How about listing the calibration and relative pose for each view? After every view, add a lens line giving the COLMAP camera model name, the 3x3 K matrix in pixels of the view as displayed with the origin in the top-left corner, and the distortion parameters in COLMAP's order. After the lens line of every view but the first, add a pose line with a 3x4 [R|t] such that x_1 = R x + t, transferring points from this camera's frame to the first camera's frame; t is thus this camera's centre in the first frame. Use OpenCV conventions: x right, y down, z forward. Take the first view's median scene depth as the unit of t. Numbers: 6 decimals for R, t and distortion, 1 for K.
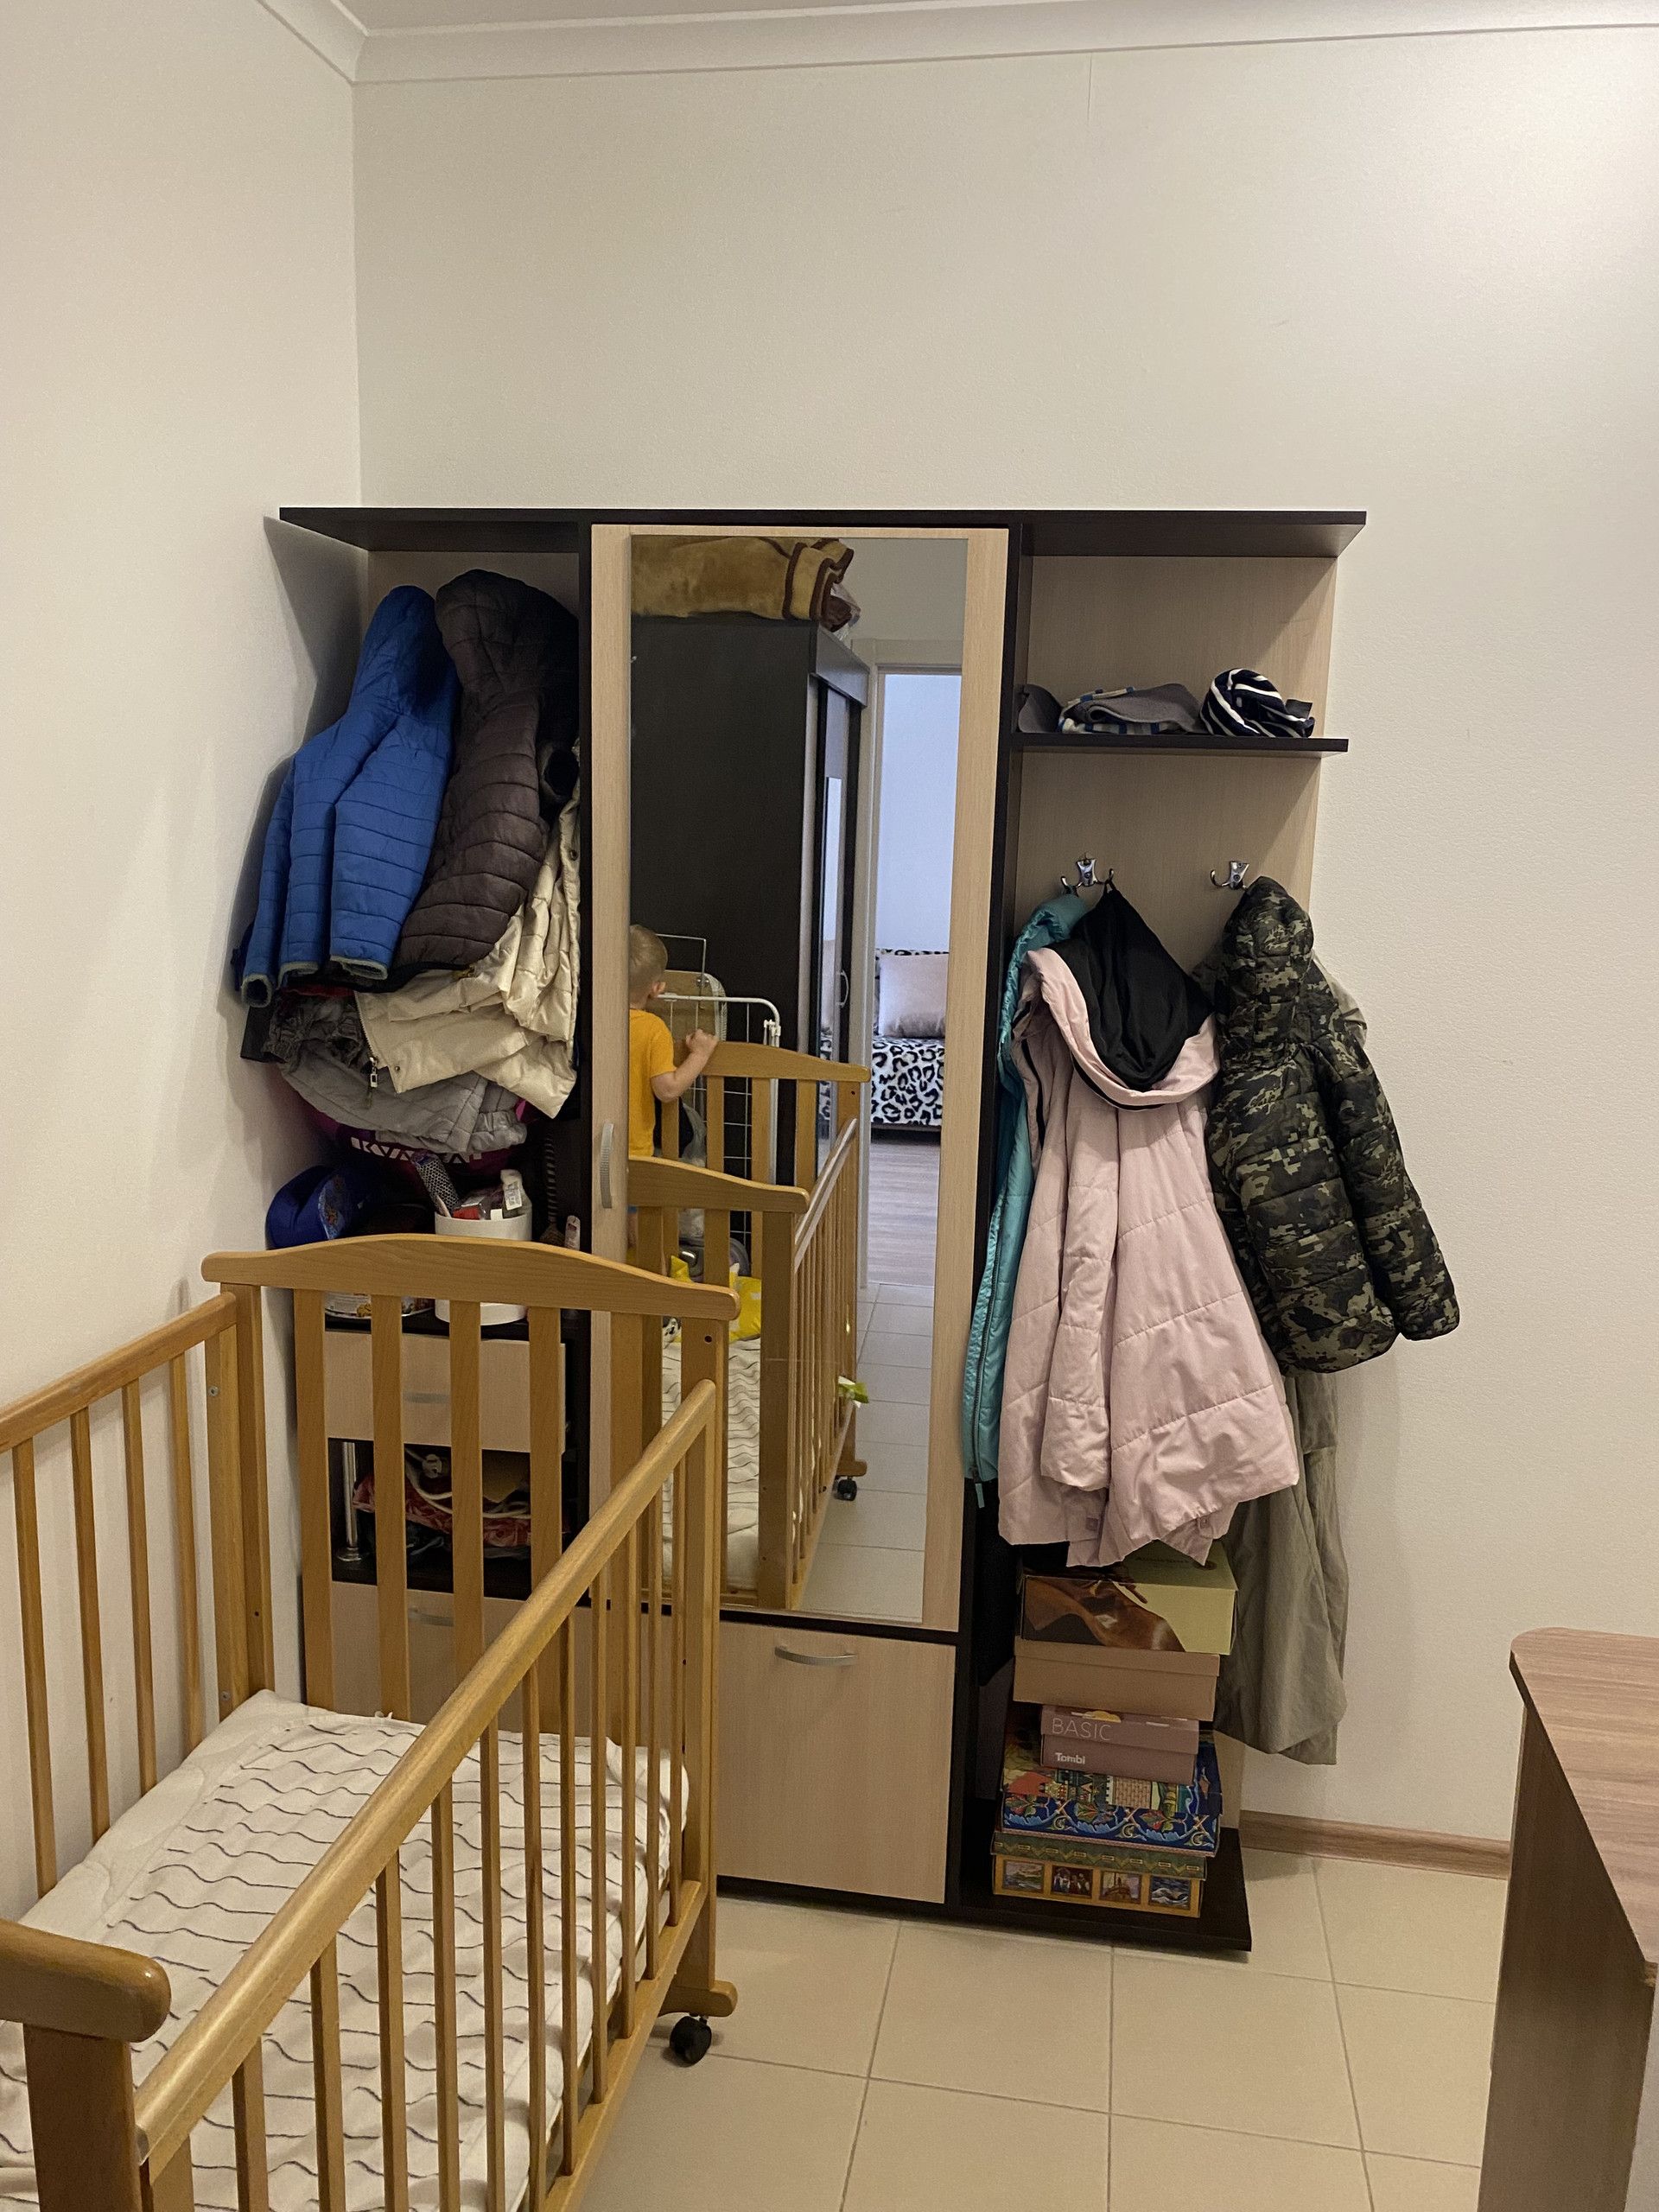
lens RADIAL K [[1680.8, 0, 828.1], [0, 1680.8, 1102.9], [0, 0, 1]] dist [0.004484, -0.019954]
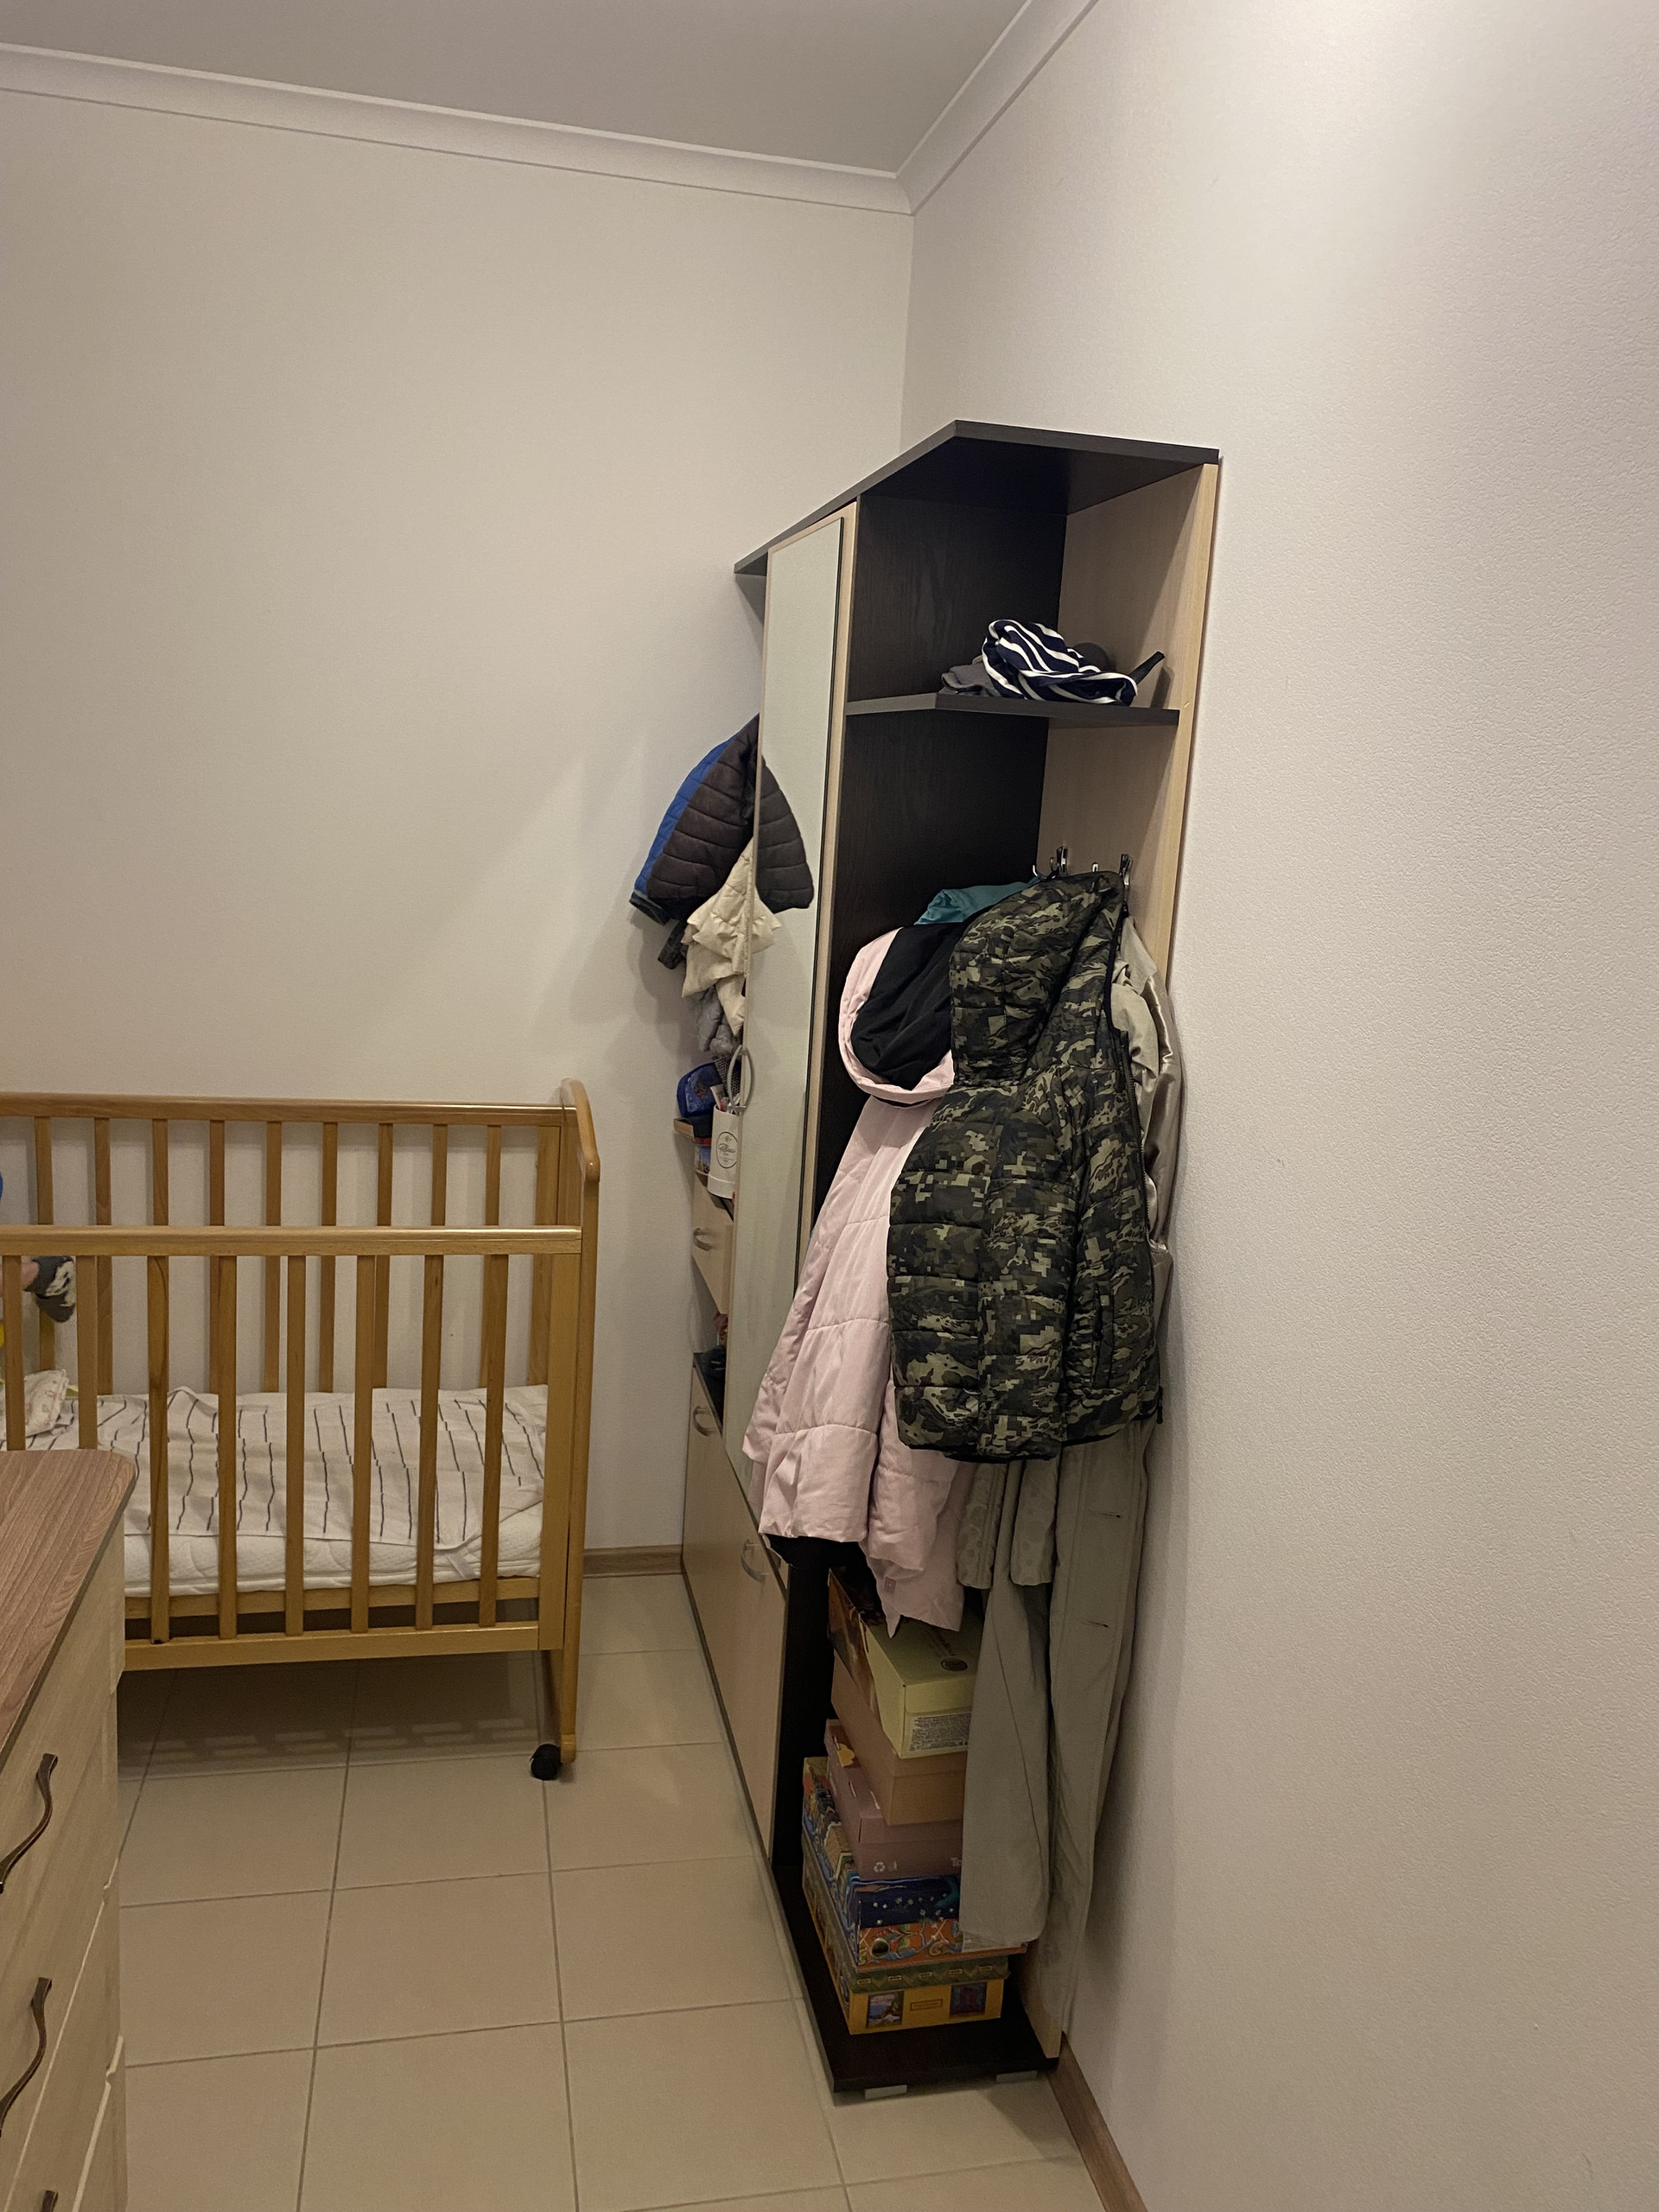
lens RADIAL K [[1680.8, 0, 829.2], [0, 1680.8, 1105.0], [0, 0, 1]] dist [0.004484, -0.019954]
pose [[0.366554, 0.172076, -0.914346, 1.023171], [-0.223514, 0.970254, 0.092992, -0.074689], [0.903150, 0.170283, 0.394112, 0.603855]]
